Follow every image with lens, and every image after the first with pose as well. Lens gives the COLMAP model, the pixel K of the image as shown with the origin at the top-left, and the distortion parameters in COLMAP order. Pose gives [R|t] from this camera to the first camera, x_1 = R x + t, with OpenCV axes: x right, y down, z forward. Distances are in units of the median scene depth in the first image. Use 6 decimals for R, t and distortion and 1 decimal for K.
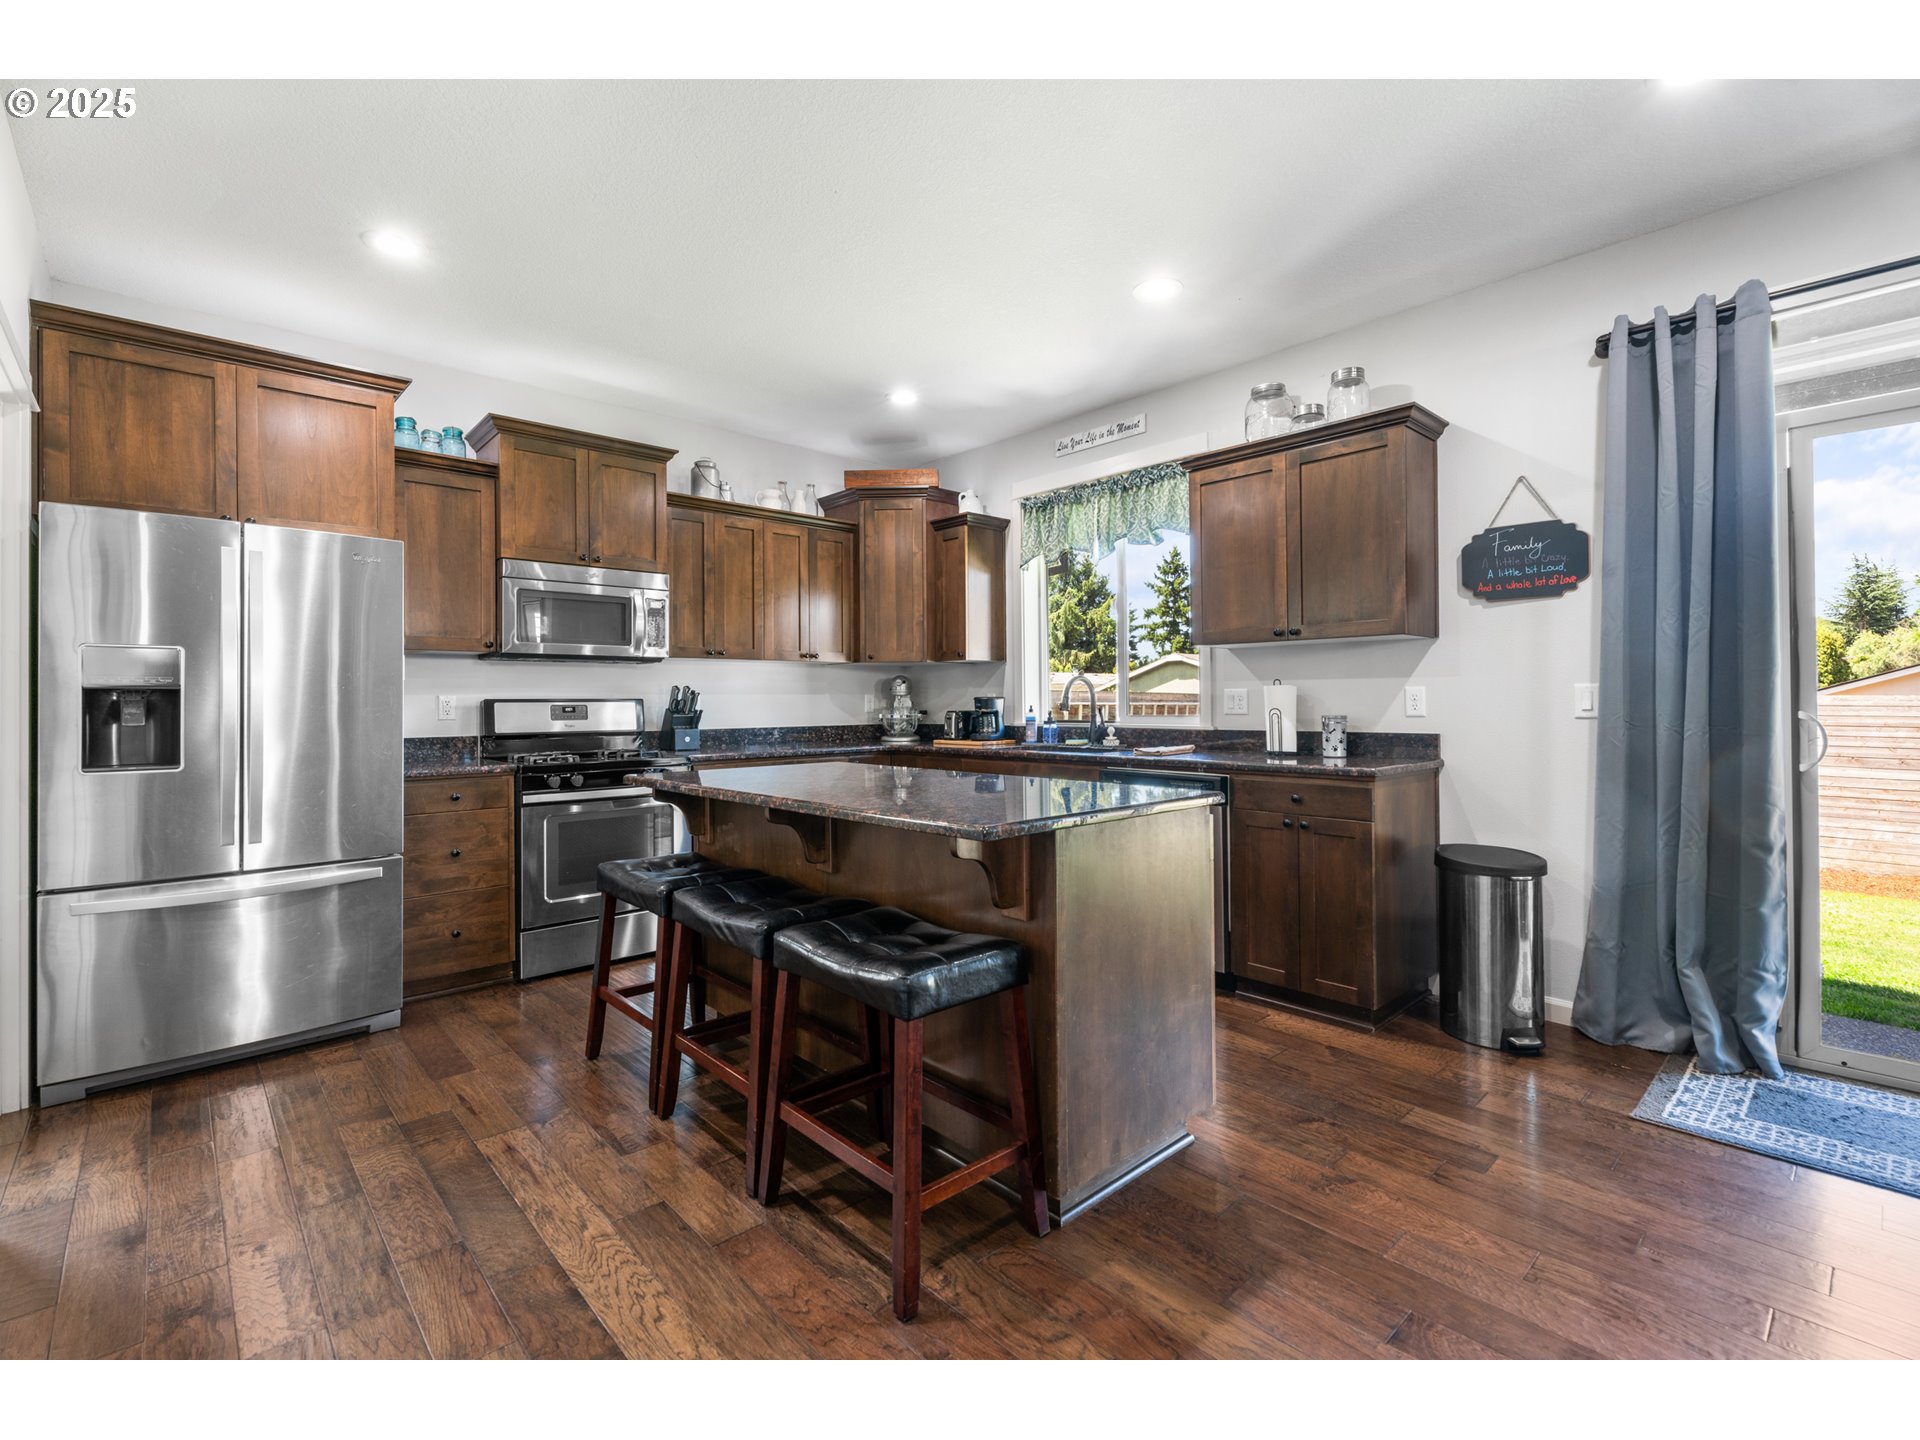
lens RADIAL K [[854.2, 0, 953.2], [0, 854.2, 693.5], [0, 0, 1]] dist [-0.001116, -0.000320]
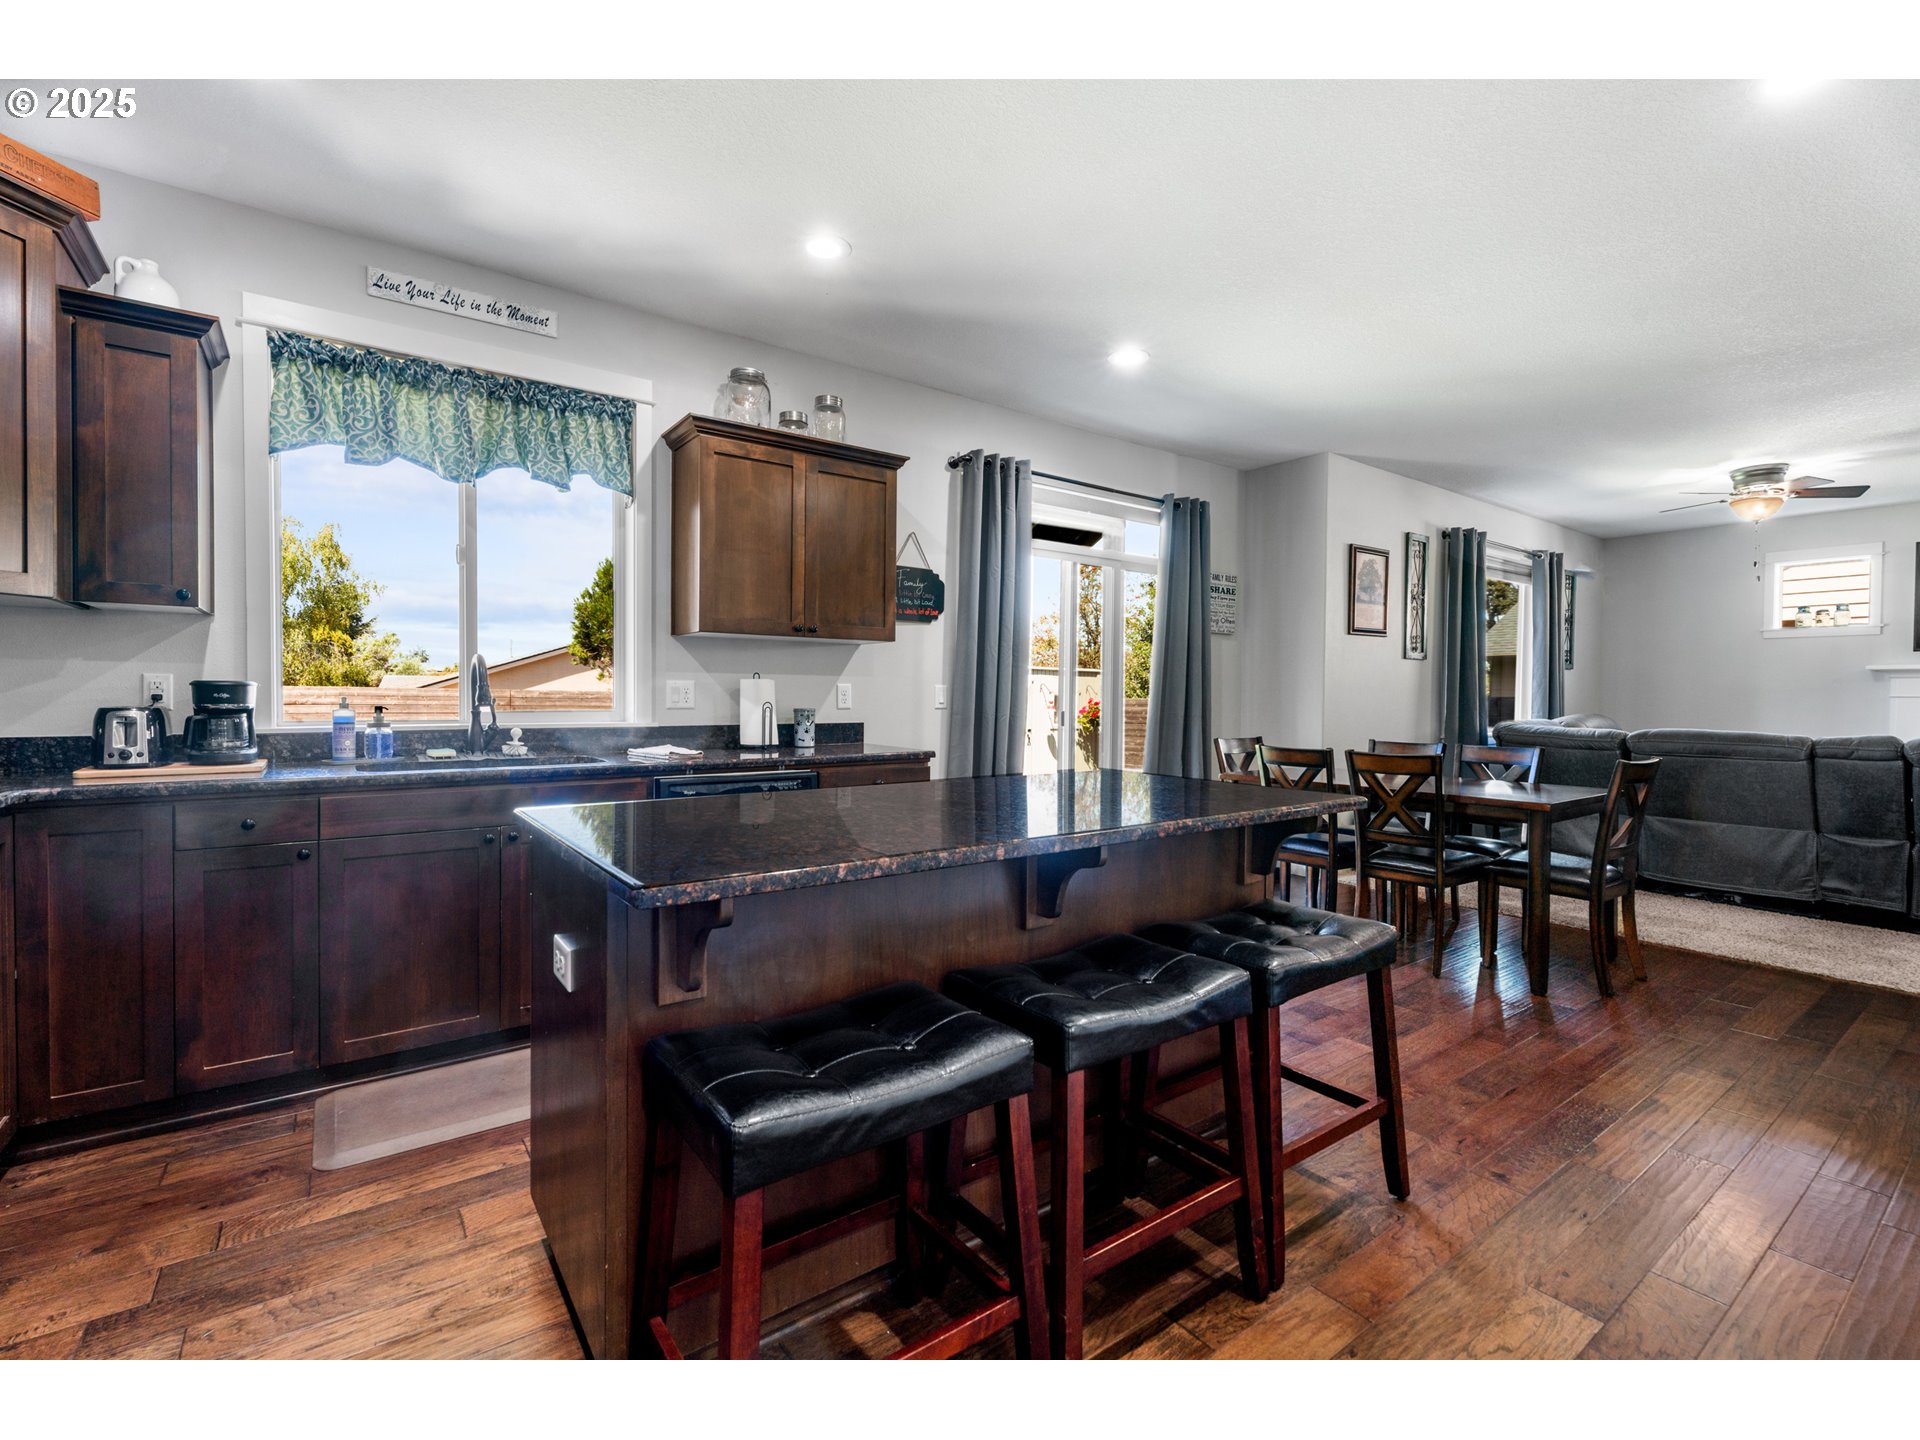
lens RADIAL K [[854.8, 0, 956.7], [0, 854.8, 709.9], [0, 0, 1]] dist [0.000730, -0.000849]
pose [[0.105654, -0.011669, 0.994334, -0.621383], [-0.018266, 0.999740, 0.013674, 0.009090], [-0.994235, -0.019608, 0.105413, 0.700766]]
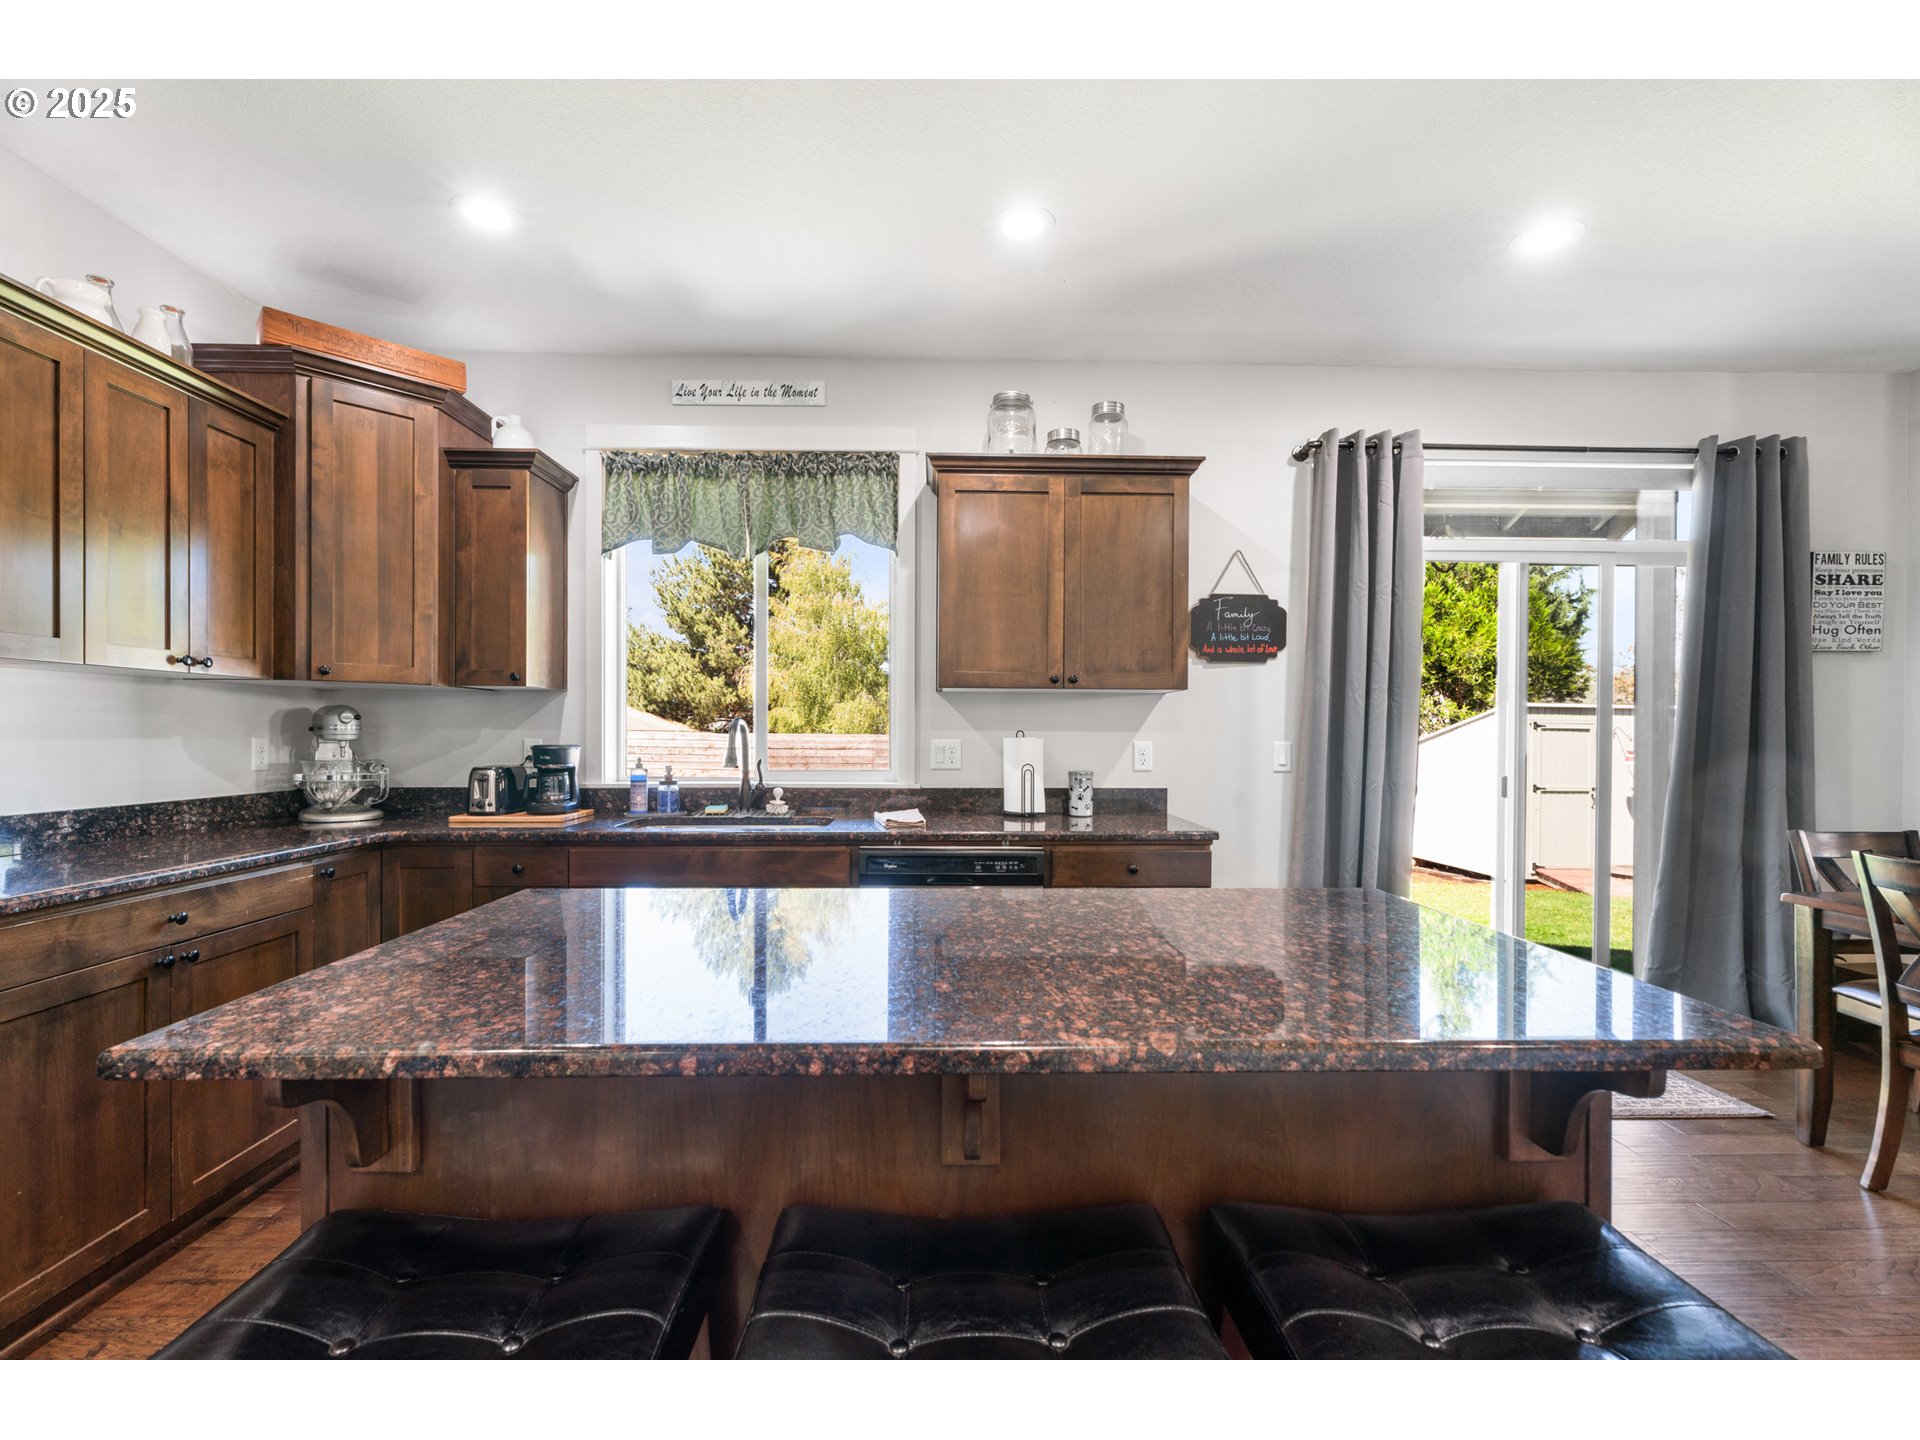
lens RADIAL K [[850.0, 0, 950.9], [0, 850.0, 734.0], [0, 0, 1]] dist [-0.001110, 0.000618]
pose [[0.656721, 0.008662, 0.754084, -0.349308], [-0.016131, 0.999867, 0.002562, -0.015266], [-0.753962, -0.013847, 0.656773, 0.504355]]
